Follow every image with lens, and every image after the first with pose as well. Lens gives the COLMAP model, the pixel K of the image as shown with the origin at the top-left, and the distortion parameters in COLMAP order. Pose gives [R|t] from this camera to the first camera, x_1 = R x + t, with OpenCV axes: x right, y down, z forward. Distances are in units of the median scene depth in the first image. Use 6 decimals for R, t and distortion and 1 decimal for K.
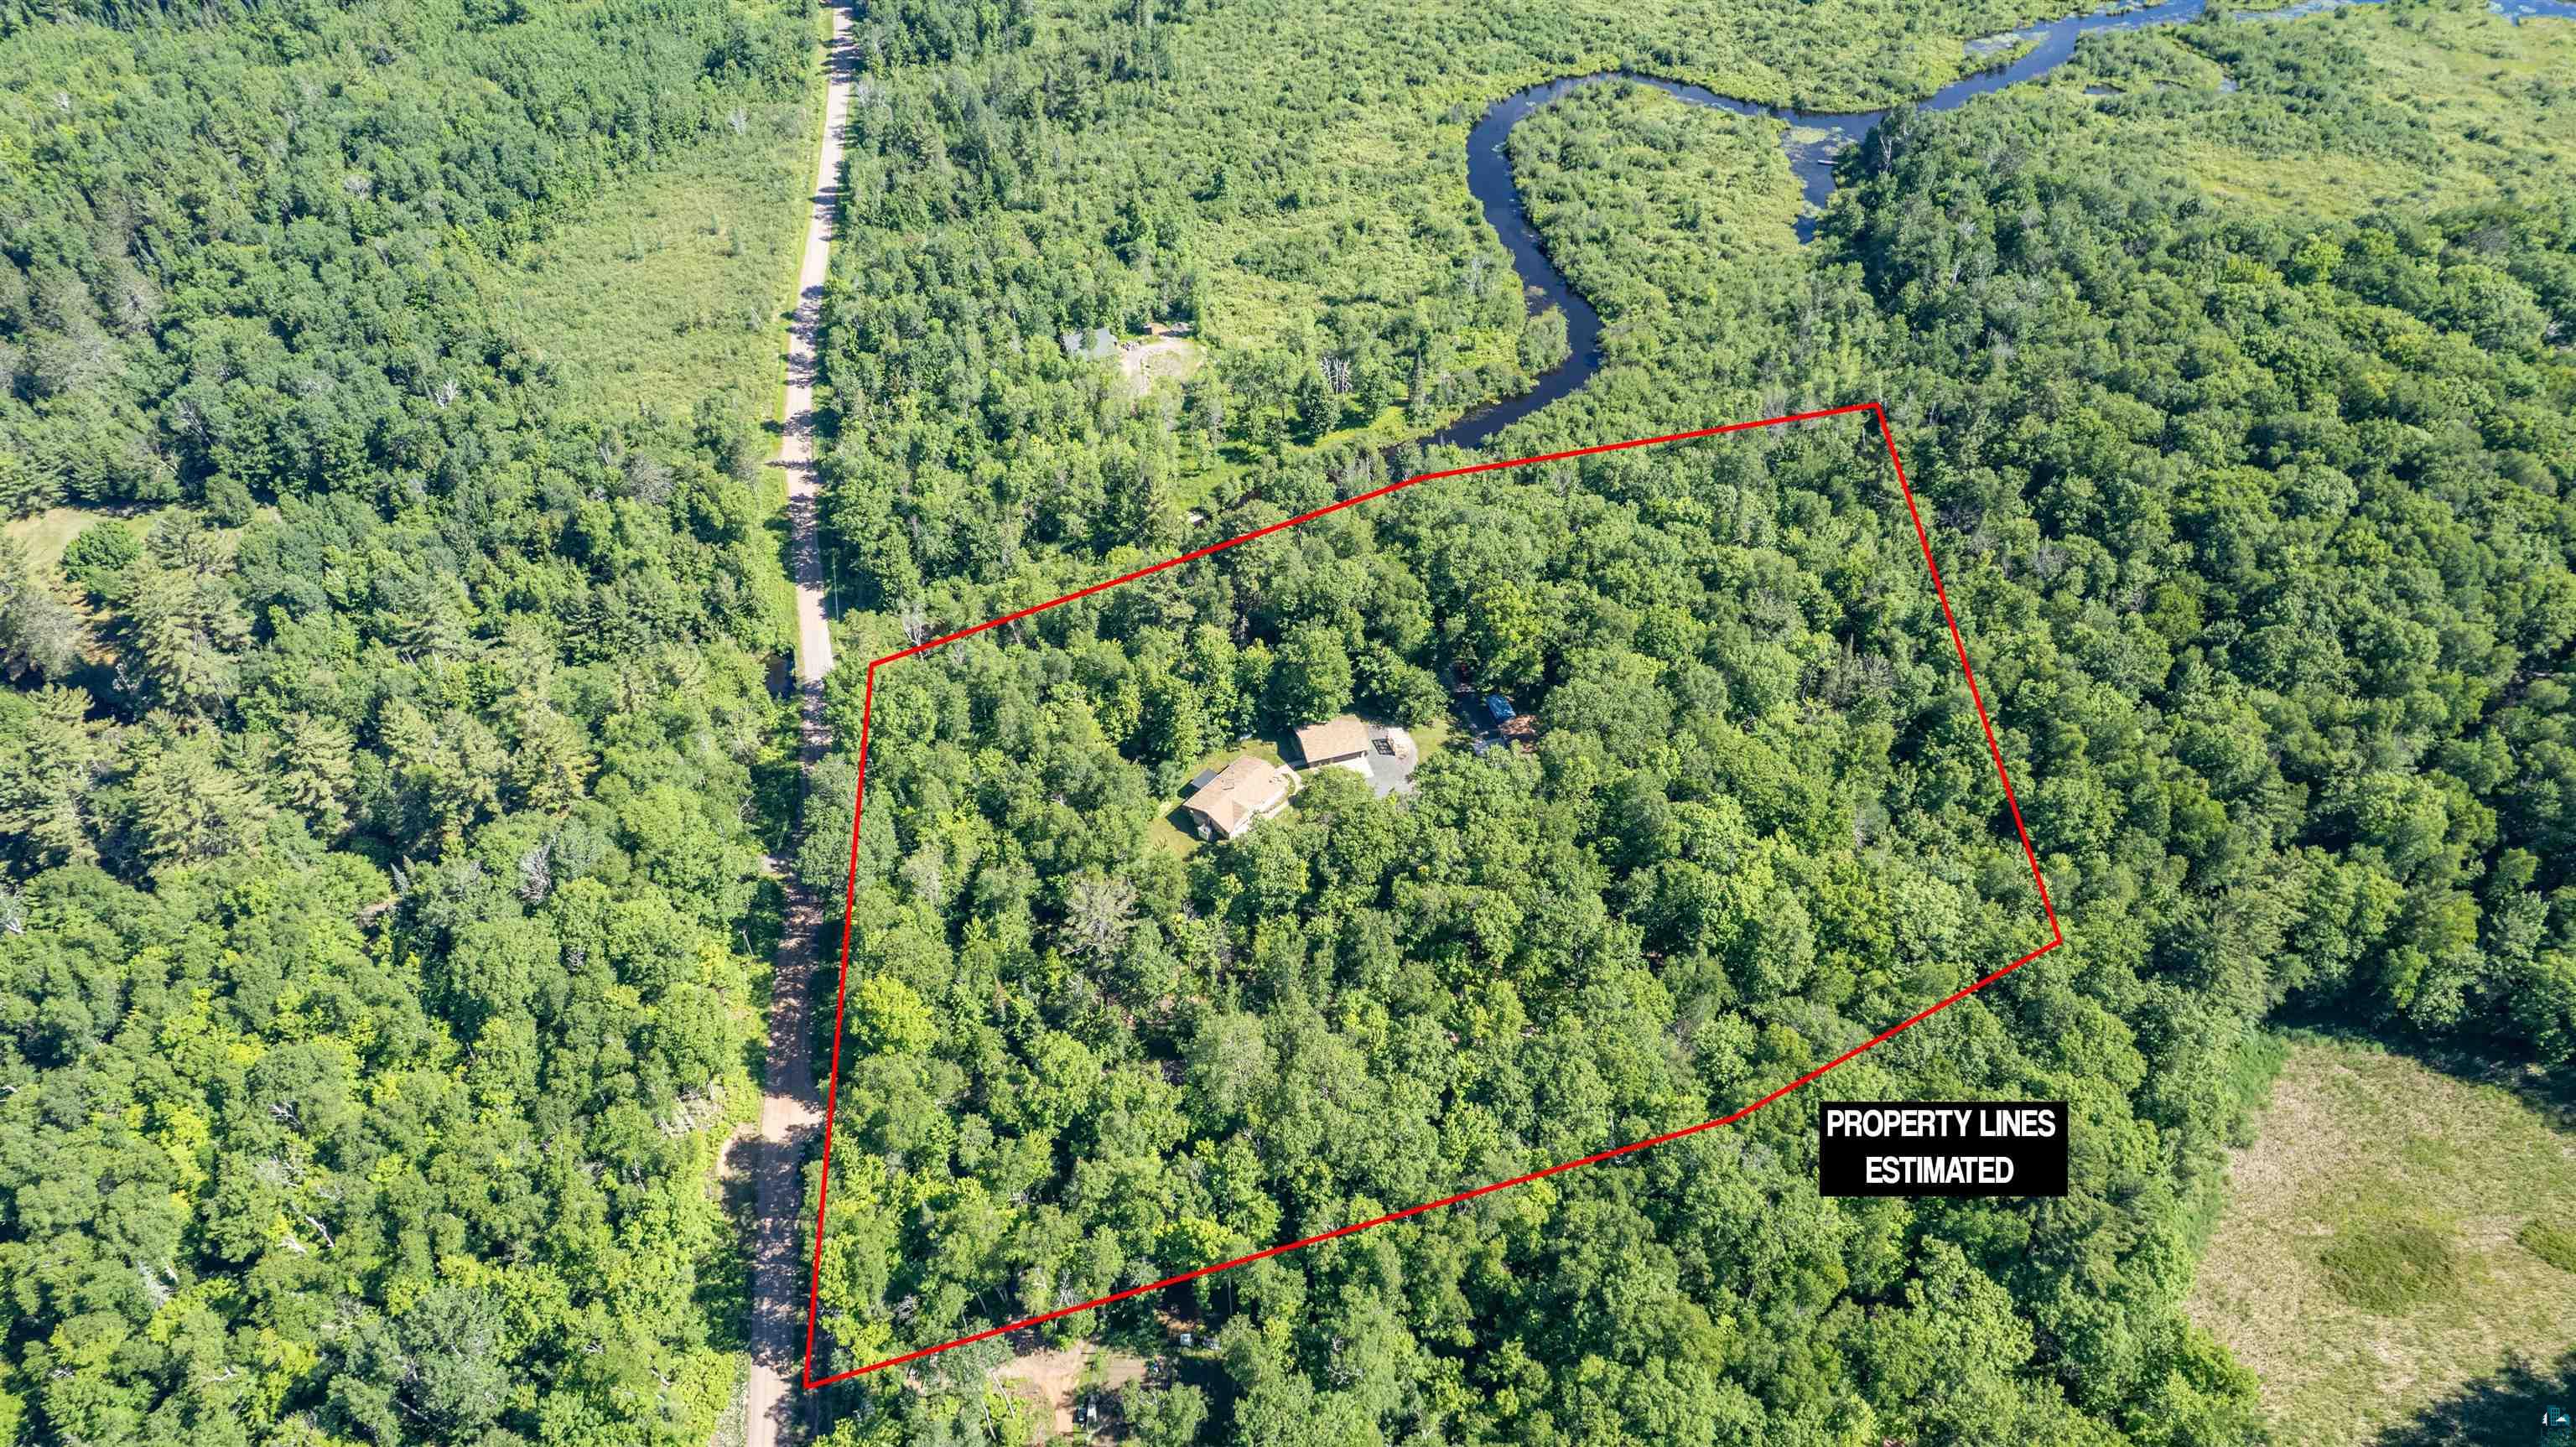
lens RADIAL K [[1669.1, 0, 1284.0], [0, 1669.1, 720.0], [0, 0, 1]] dist [-0.031654, 0.007864]
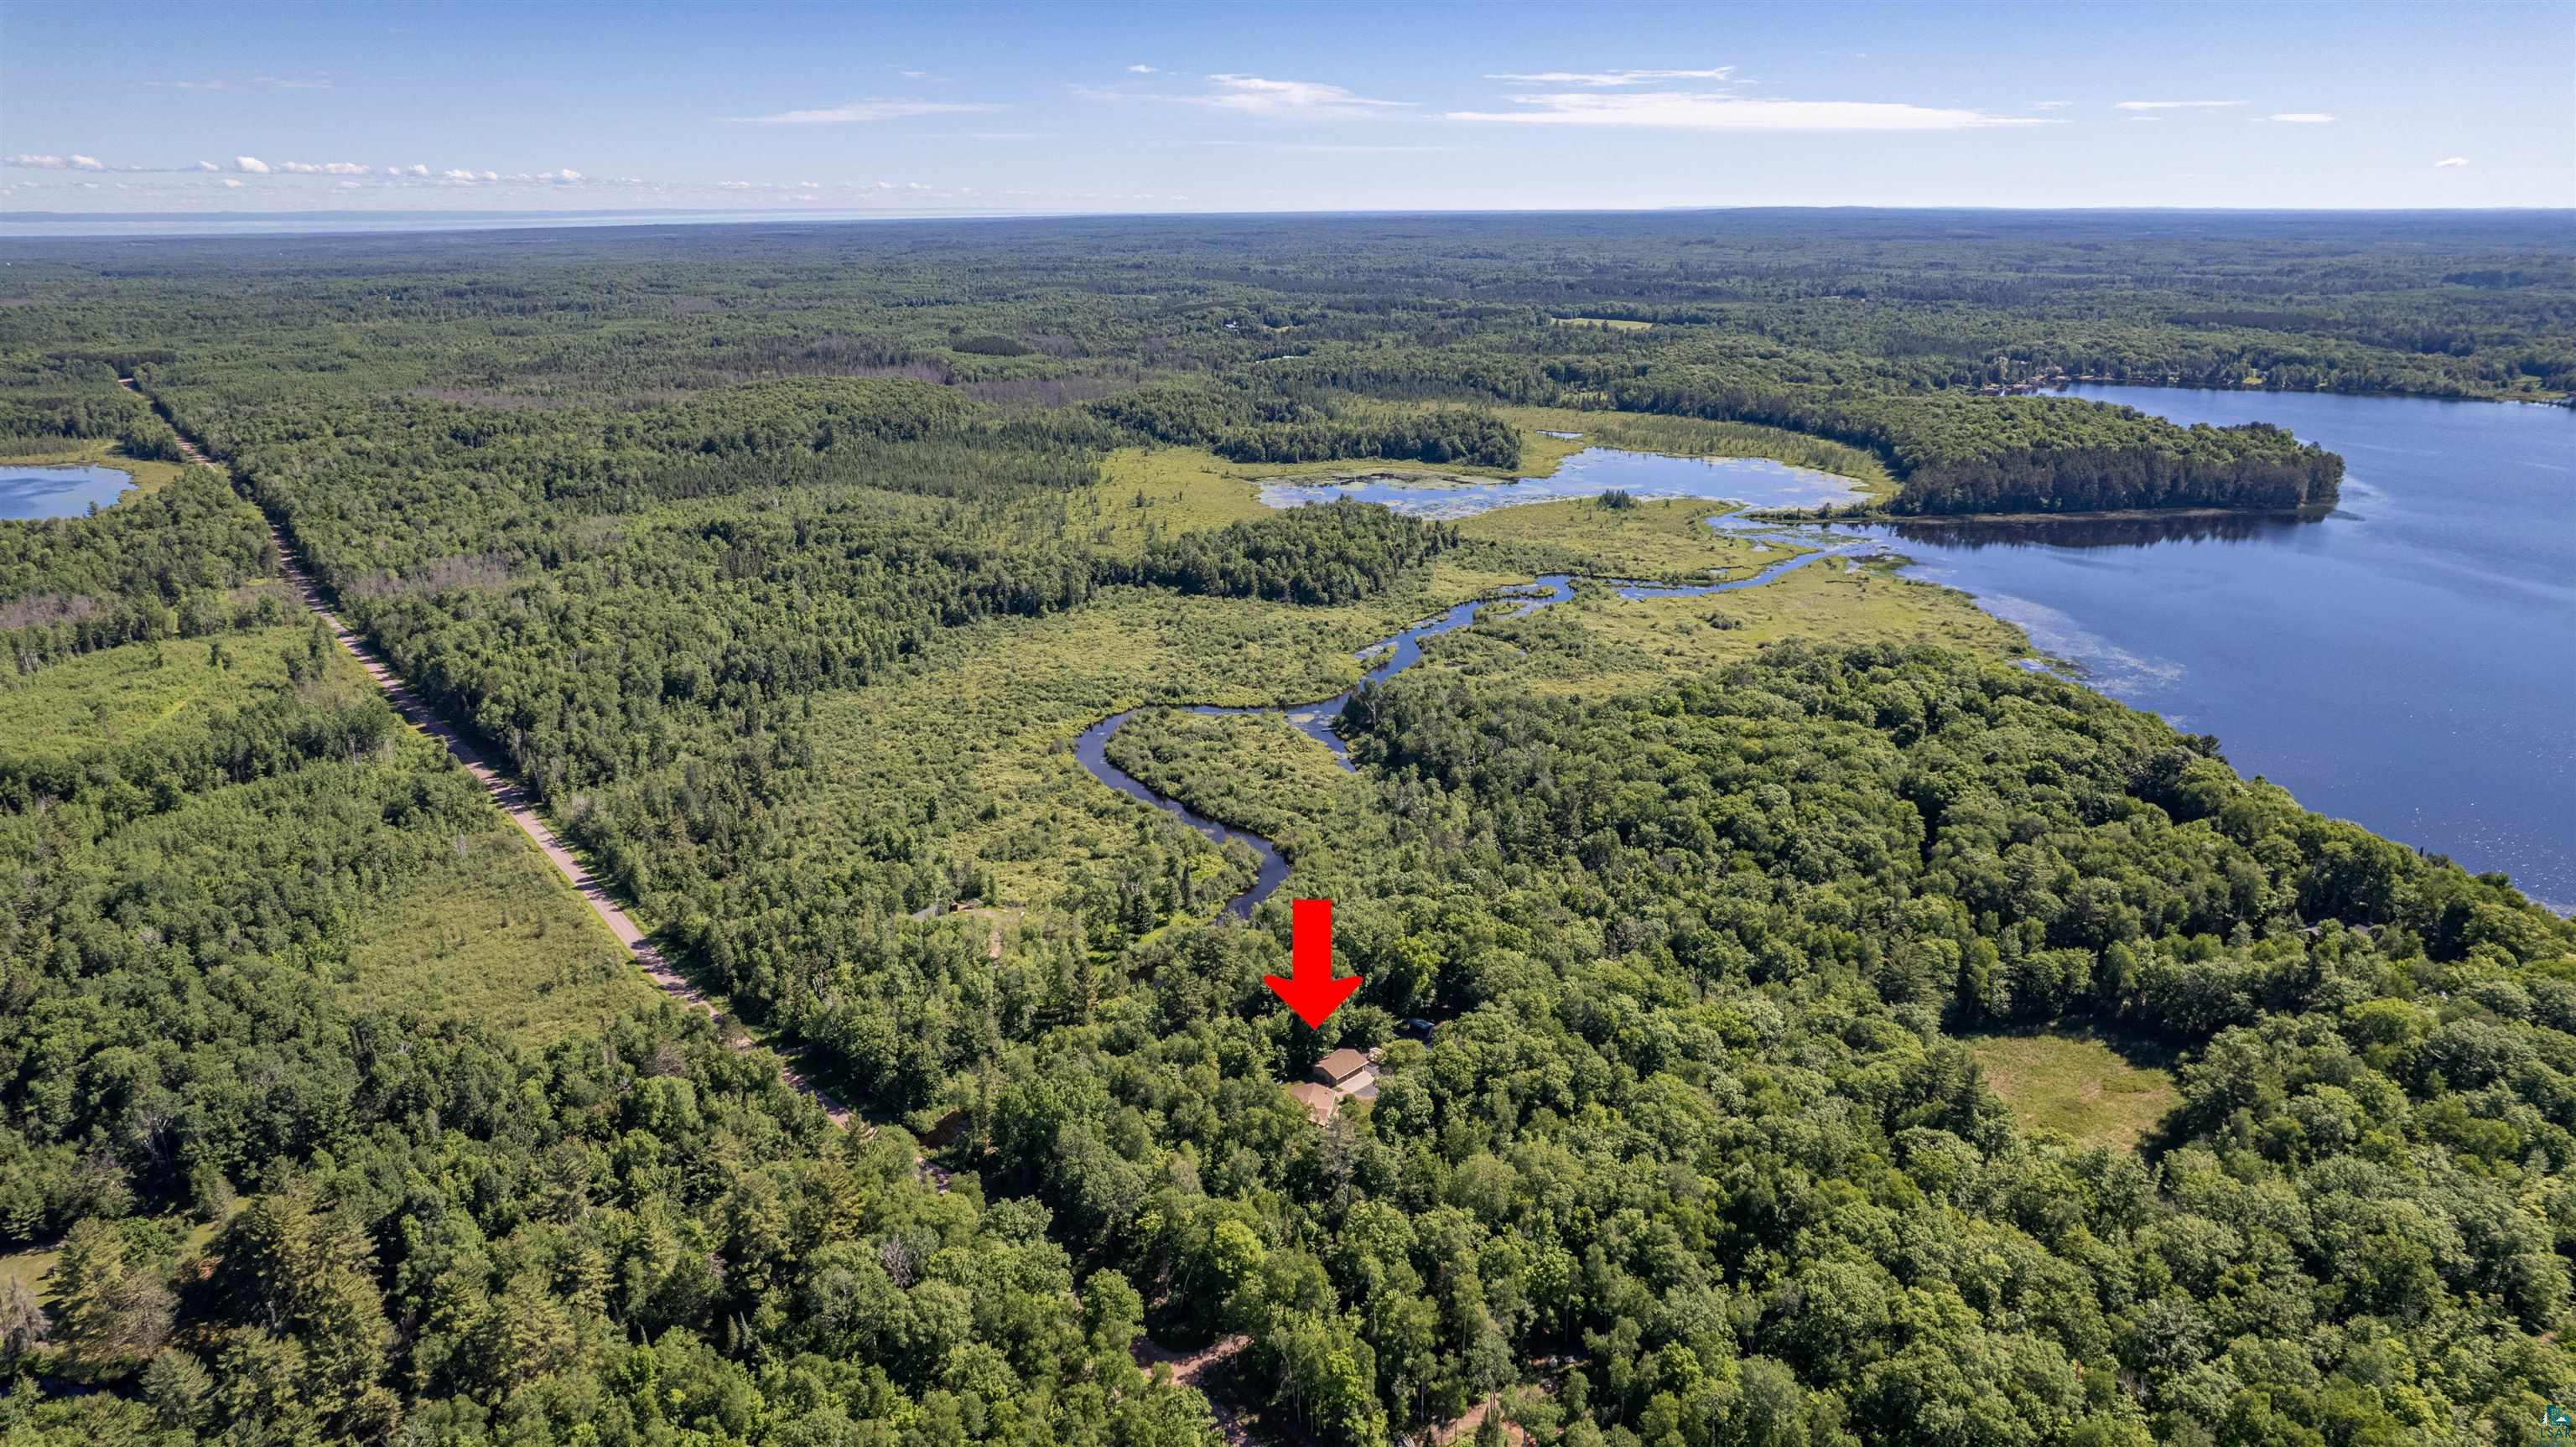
lens RADIAL K [[1669.1, 0, 1289.0], [0, 1669.1, 727.7], [0, 0, 1]] dist [-0.031654, 0.007864]
pose [[0.865970, -0.146744, 0.478082, -0.562091], [0.337027, 0.877525, -0.341121, 0.200972], [-0.369471, 0.456527, 0.809366, -0.204336]]
